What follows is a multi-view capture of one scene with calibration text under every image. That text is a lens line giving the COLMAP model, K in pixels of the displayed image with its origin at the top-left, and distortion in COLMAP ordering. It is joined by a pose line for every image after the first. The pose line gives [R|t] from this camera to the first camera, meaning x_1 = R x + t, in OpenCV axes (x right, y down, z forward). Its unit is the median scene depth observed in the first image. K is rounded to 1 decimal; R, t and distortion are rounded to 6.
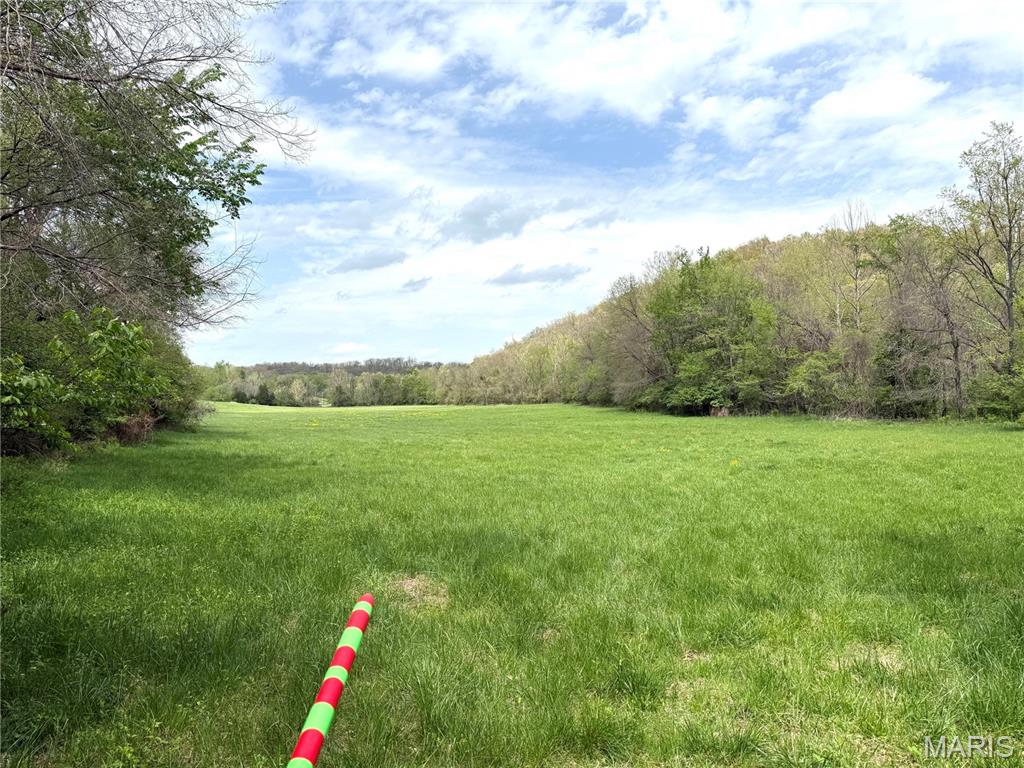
lens RADIAL K [[720.2, 0, 514.5], [0, 720.2, 383.6], [0, 0, 1]] dist [0.001857, 0.000248]
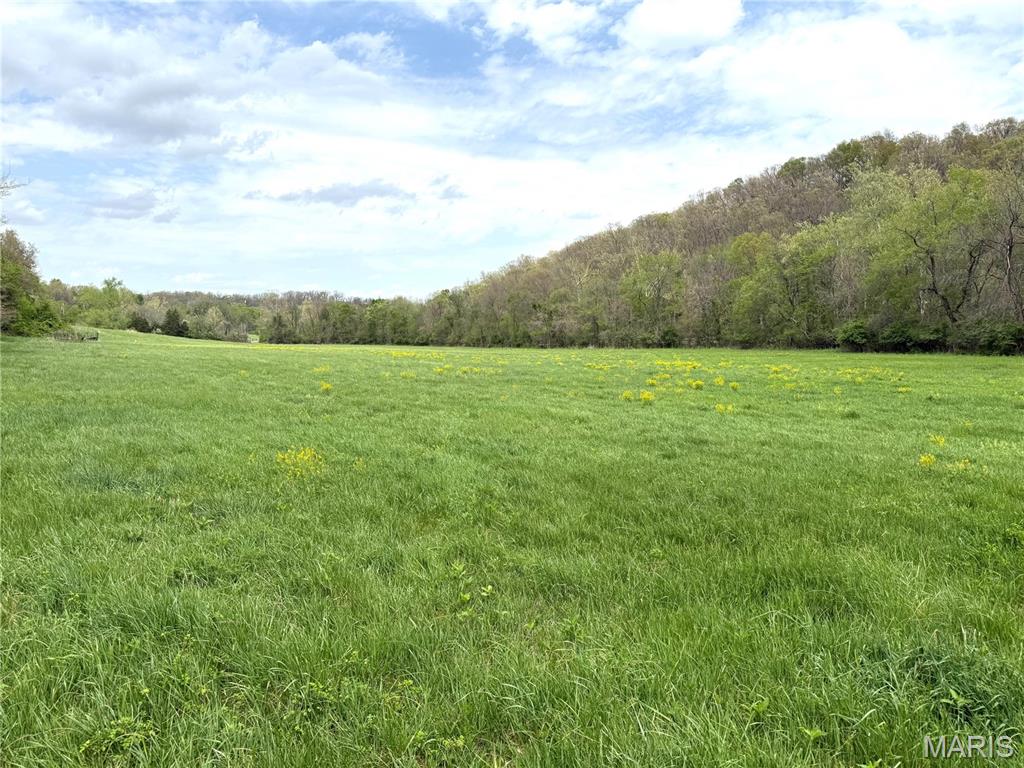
lens RADIAL K [[720.2, 0, 509.1], [0, 720.2, 384.2], [0, 0, 1]] dist [0.001857, 0.000248]
pose [[0.992454, 0.028684, 0.119213, -0.090993], [-0.037593, 0.996611, 0.073169, 0.010285], [-0.116710, -0.077098, 0.990169, 0.220591]]
